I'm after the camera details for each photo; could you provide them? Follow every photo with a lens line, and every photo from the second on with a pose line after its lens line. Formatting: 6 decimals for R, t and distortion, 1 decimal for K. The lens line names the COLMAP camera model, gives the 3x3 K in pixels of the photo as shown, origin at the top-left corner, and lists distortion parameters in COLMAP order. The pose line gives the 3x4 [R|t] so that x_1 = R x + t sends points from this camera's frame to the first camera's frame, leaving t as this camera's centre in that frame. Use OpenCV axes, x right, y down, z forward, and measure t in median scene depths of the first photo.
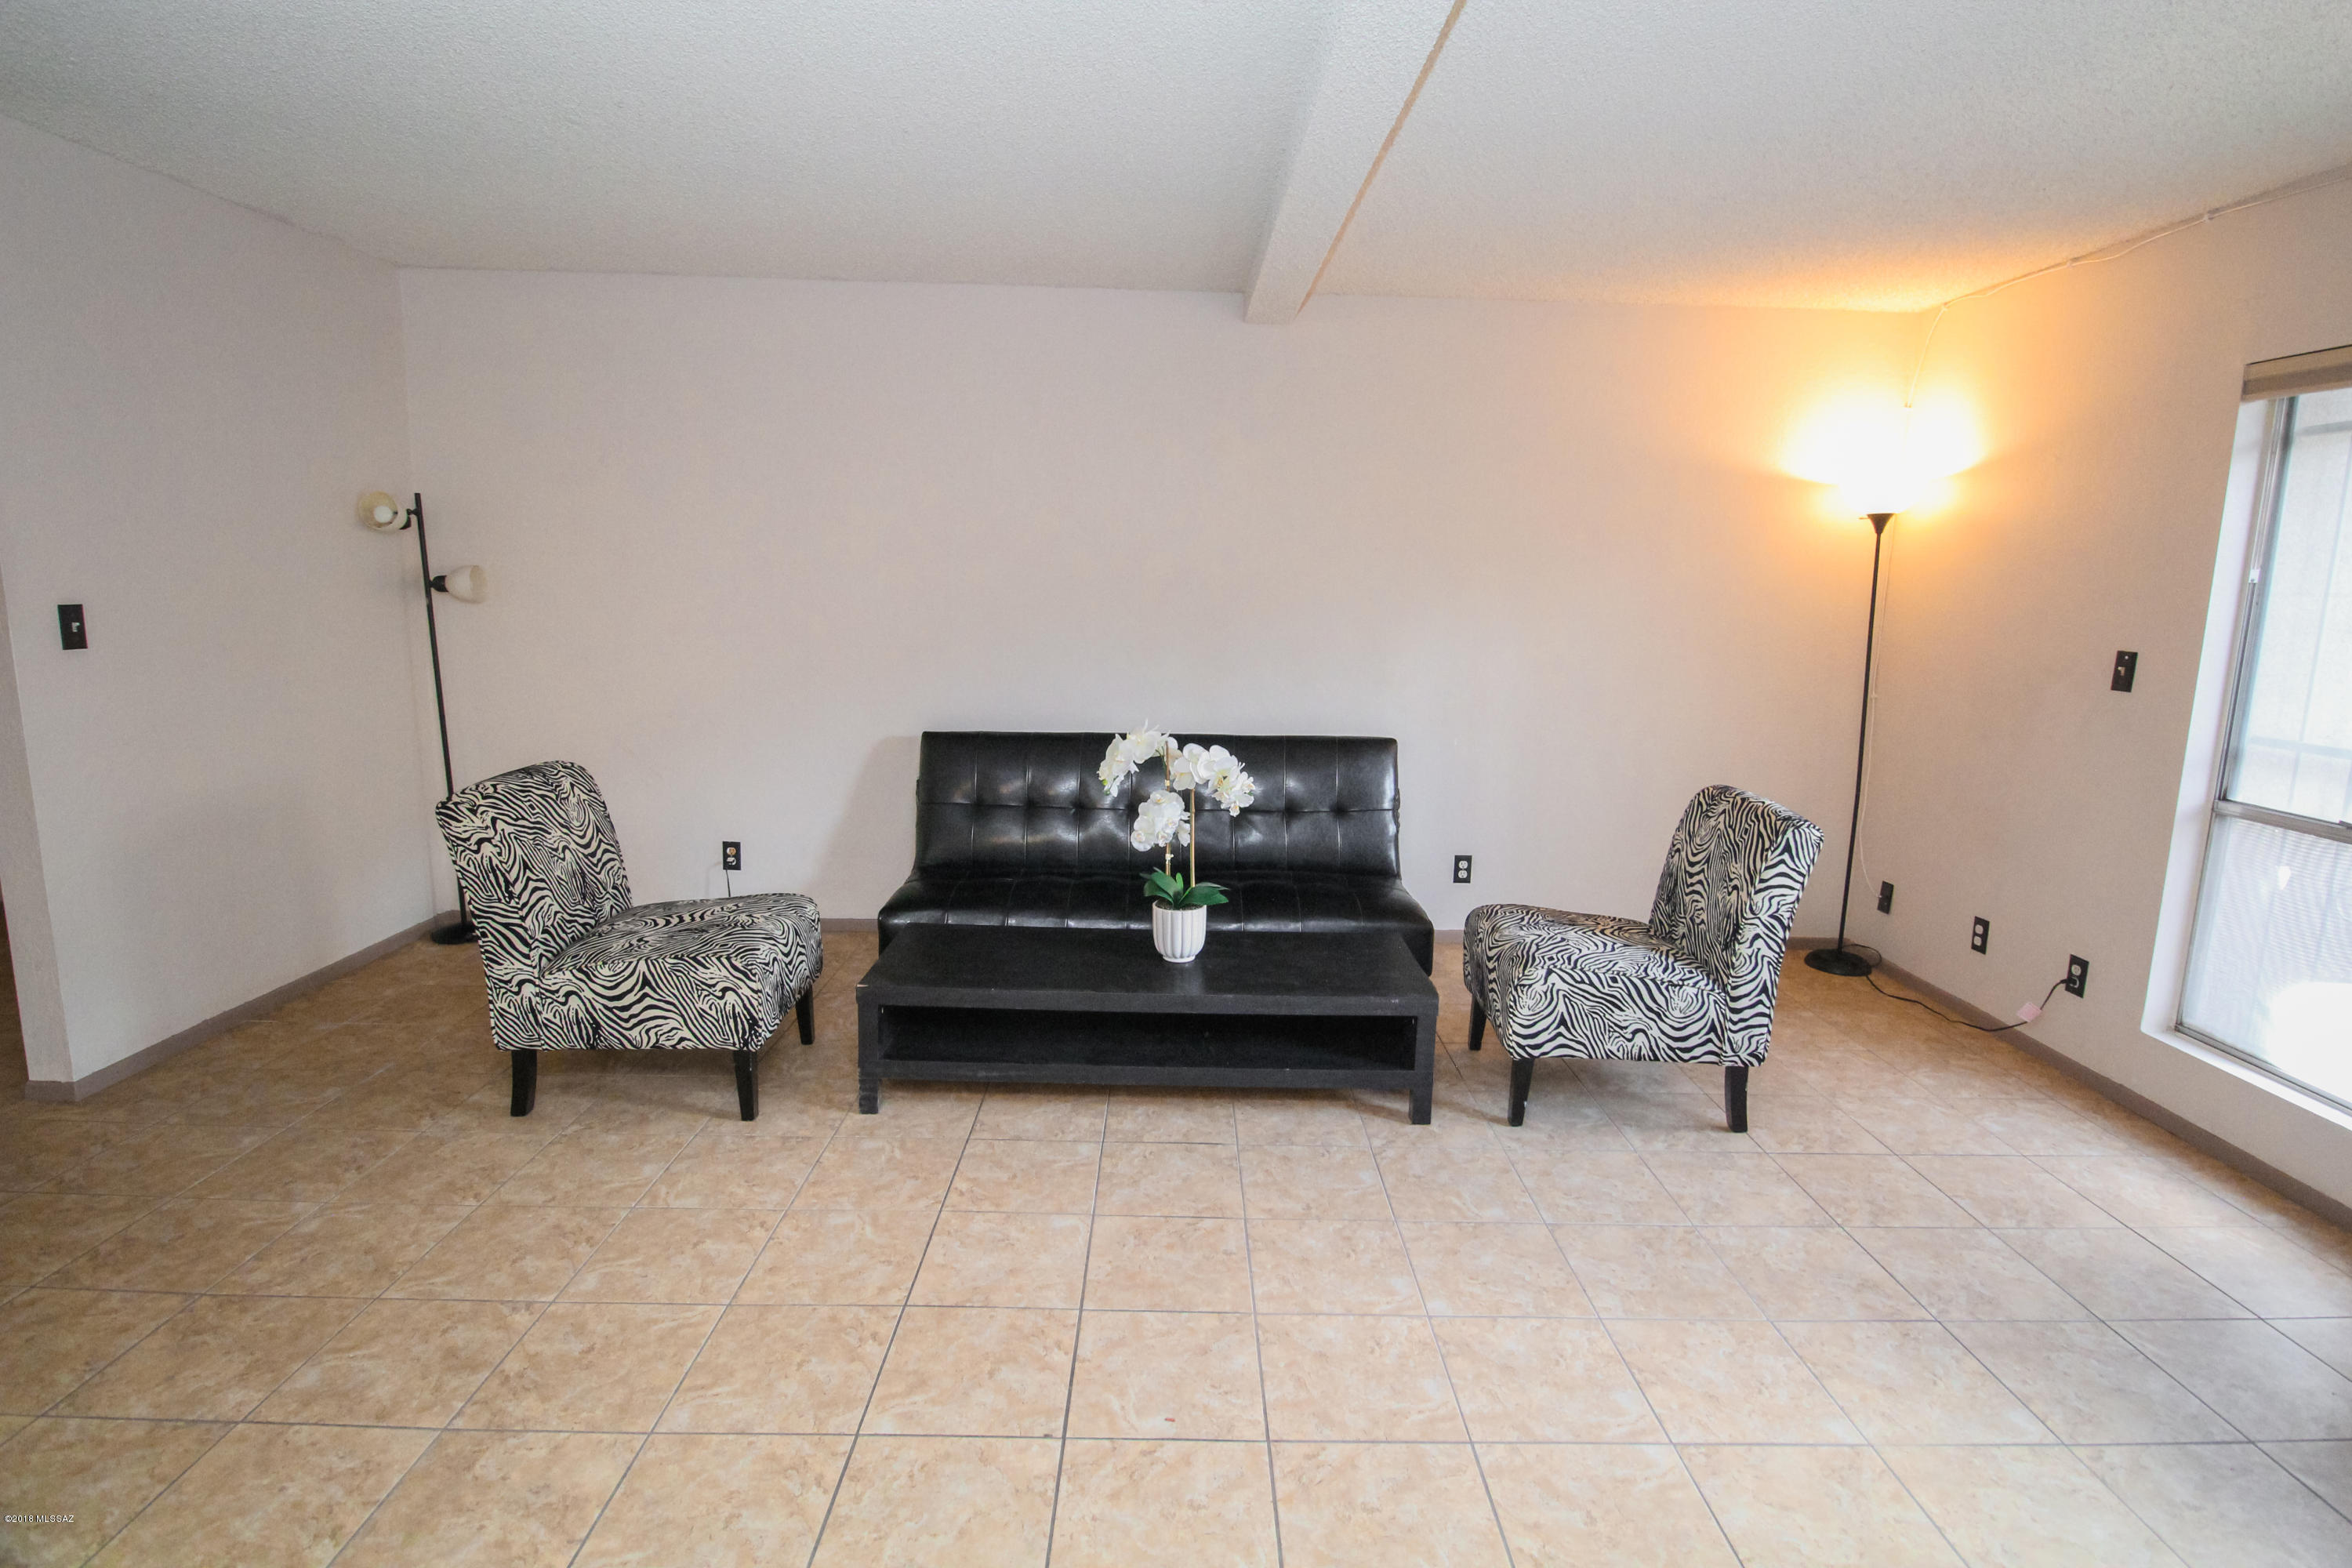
lens RADIAL K [[1148.9, 0, 1195.6], [0, 1148.9, 765.0], [0, 0, 1]] dist [-0.000956, -0.011273]
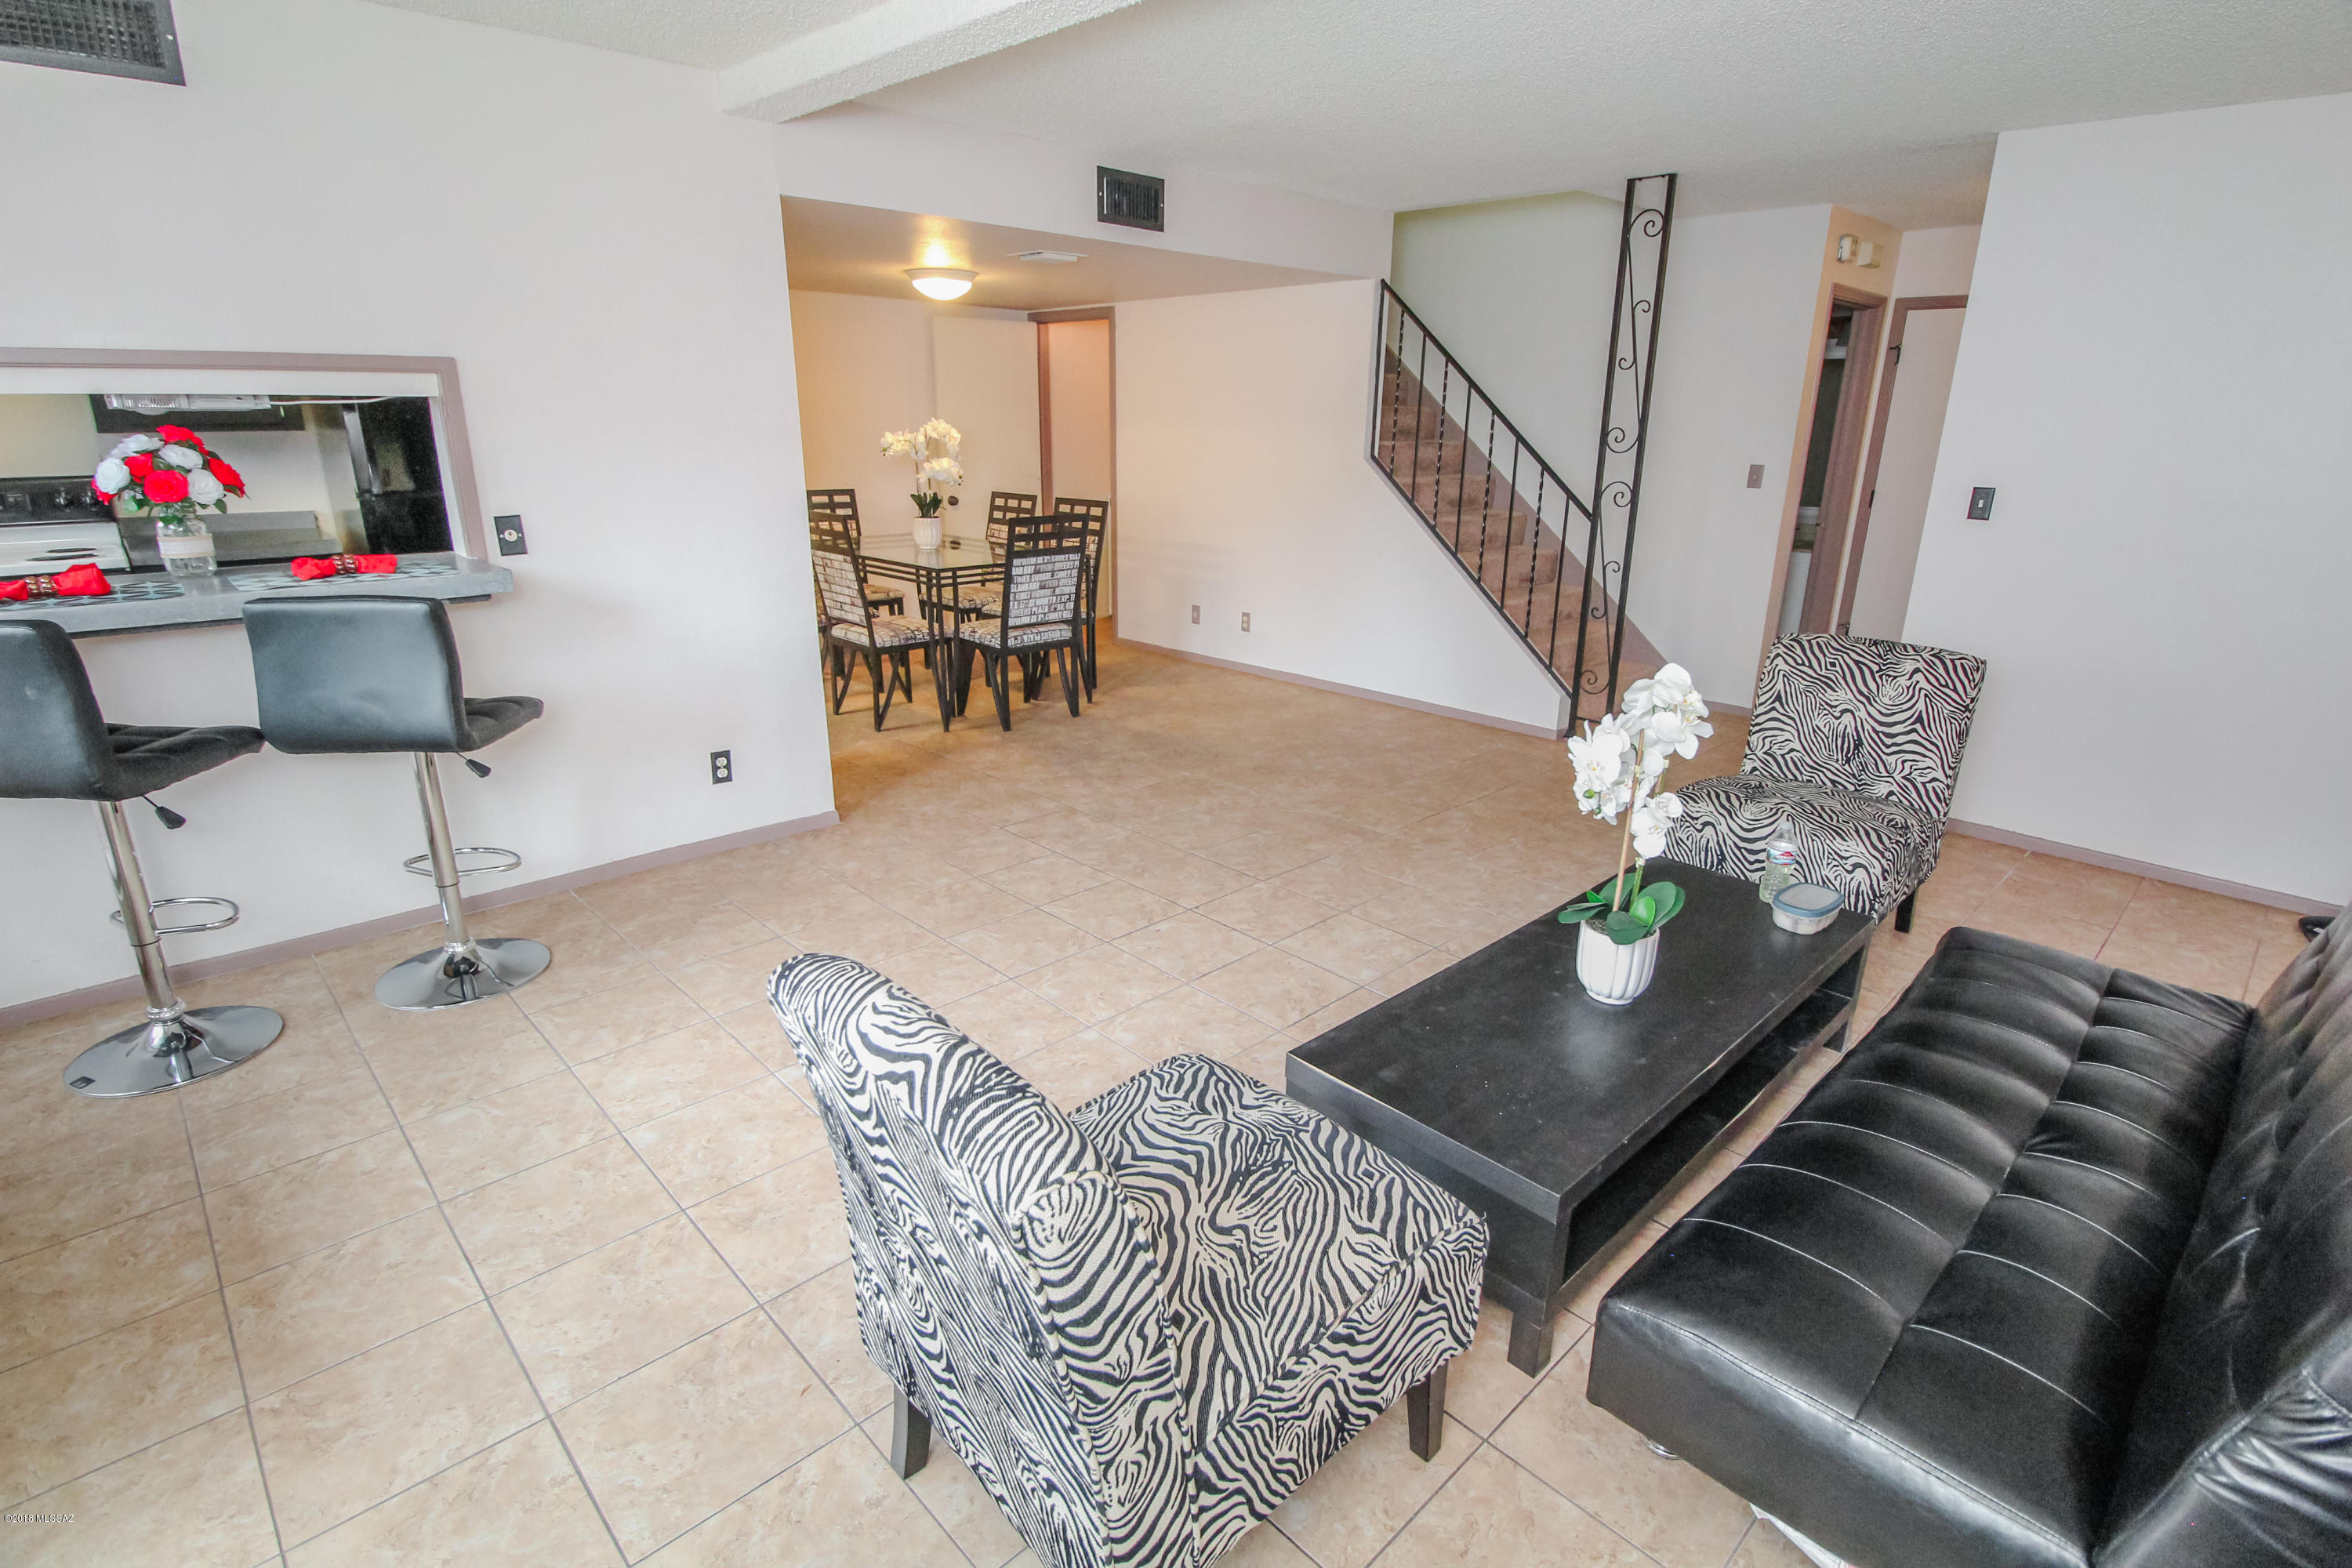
lens RADIAL K [[1148.9, 0, 1182.9], [0, 1148.9, 766.6], [0, 0, 1]] dist [-0.000956, -0.011273]
pose [[-0.732191, 0.166377, -0.660466, 0.707059], [-0.142228, 0.910978, 0.387157, -0.229370], [0.666084, 0.377410, -0.643346, 1.361278]]
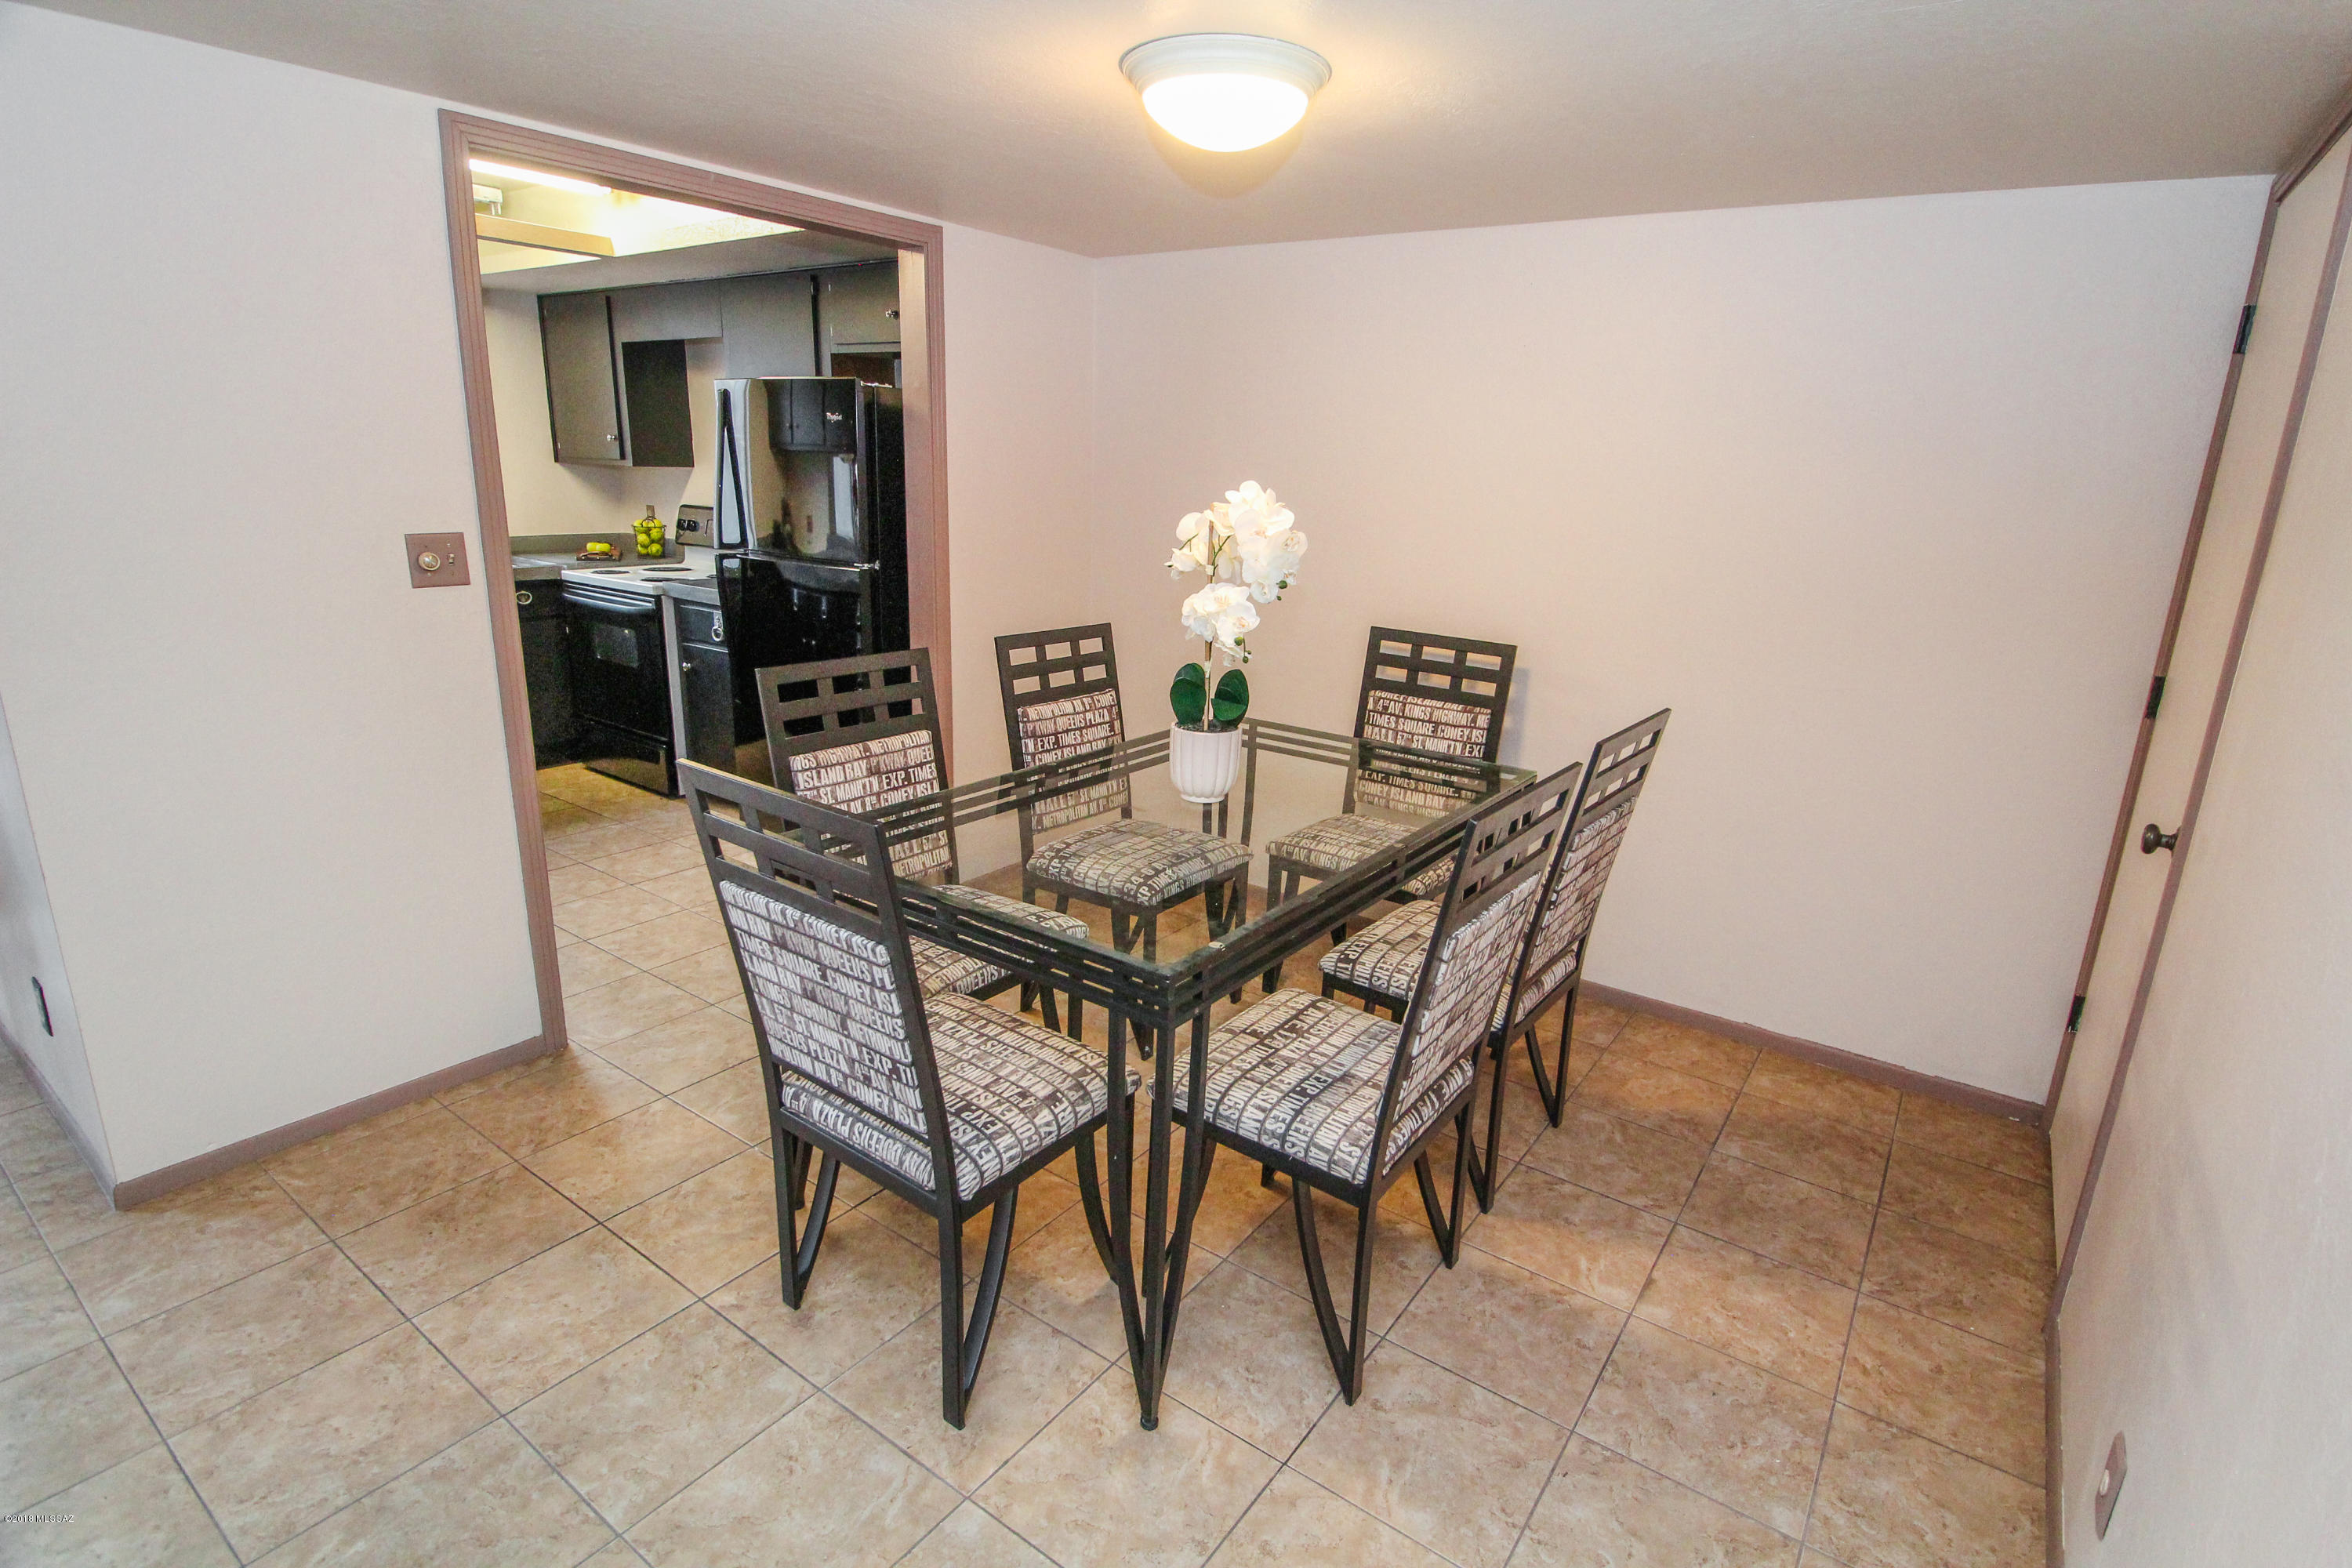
lens RADIAL K [[1148.9, 0, 1198.3], [0, 1148.9, 777.7], [0, 0, 1]] dist [-0.000956, -0.011273]
pose [[-0.803659, -0.210931, 0.556453, -0.858634], [0.038349, 0.914774, 0.402143, -0.072541], [-0.593853, 0.344525, -0.727077, 0.178771]]
